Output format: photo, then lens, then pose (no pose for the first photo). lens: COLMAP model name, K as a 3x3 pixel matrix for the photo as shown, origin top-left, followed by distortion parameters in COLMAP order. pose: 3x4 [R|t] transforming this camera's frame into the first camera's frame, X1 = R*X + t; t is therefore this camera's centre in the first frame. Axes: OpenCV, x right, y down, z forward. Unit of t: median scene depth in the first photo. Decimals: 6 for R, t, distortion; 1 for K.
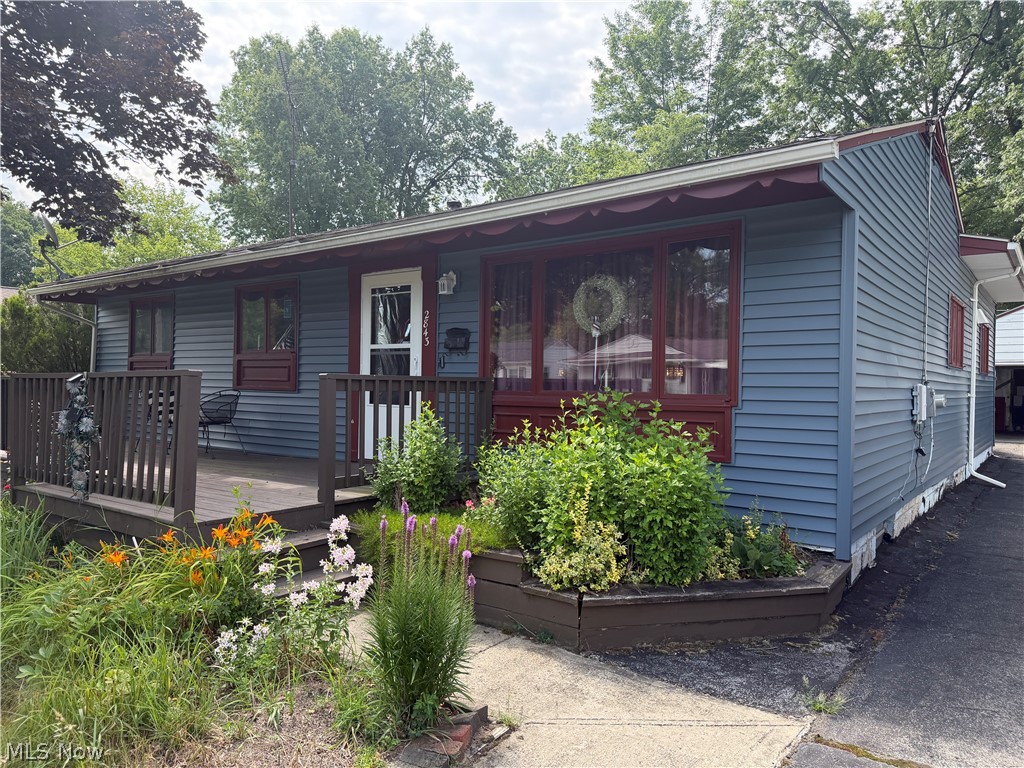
lens RADIAL K [[705.8, 0, 506.5], [0, 705.8, 383.9], [0, 0, 1]] dist [0.006014, -0.018045]
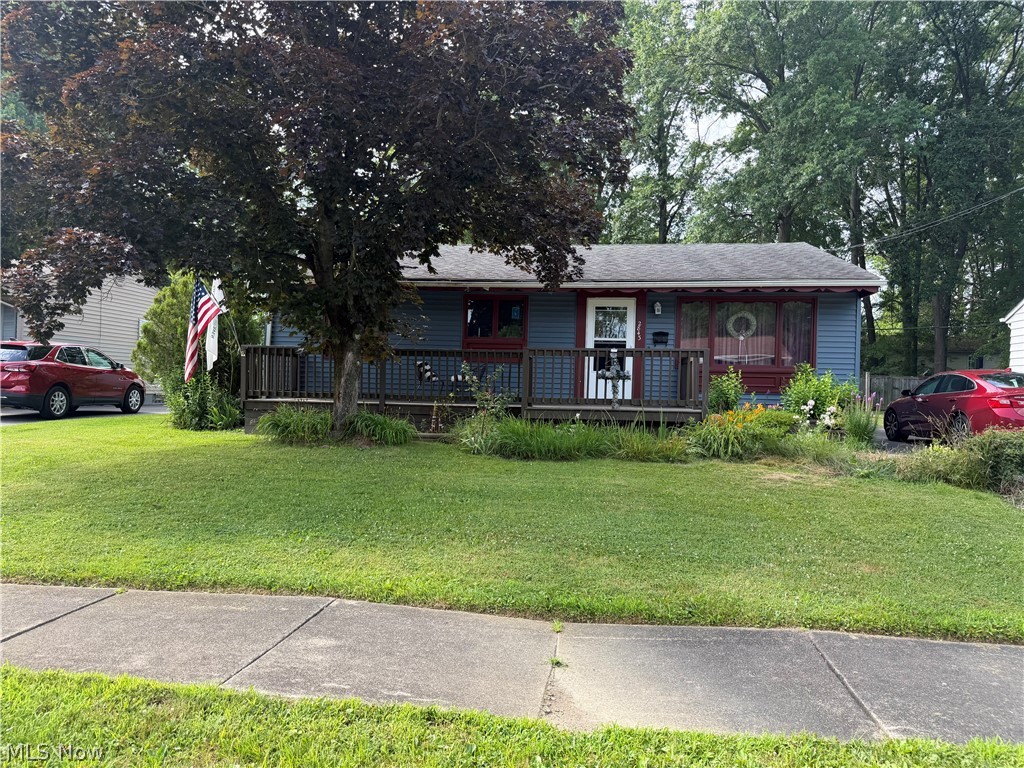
lens RADIAL K [[694.1, 0, 512.0], [0, 694.1, 384.0], [0, 0, 1]] dist [0.003243, -0.000054]
pose [[0.865160, 0.010183, 0.501393, -0.772496], [-0.013446, 0.999905, 0.002893, 0.036534], [-0.501316, -0.009244, 0.865215, -0.255069]]
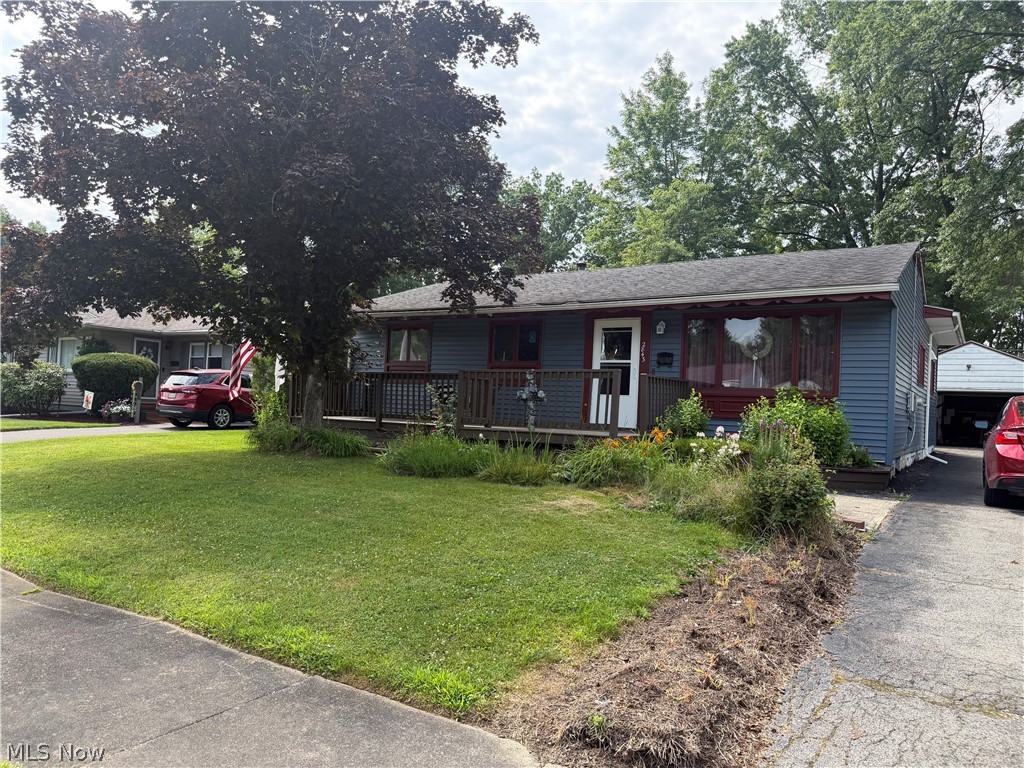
lens RADIAL K [[705.8, 0, 506.5], [0, 705.8, 383.9], [0, 0, 1]] dist [0.006014, -0.018045]
pose [[0.996480, 0.031592, 0.077650, -0.338366], [-0.029349, 0.999123, -0.029860, 0.036606], [-0.078525, 0.027476, 0.996533, -0.419302]]
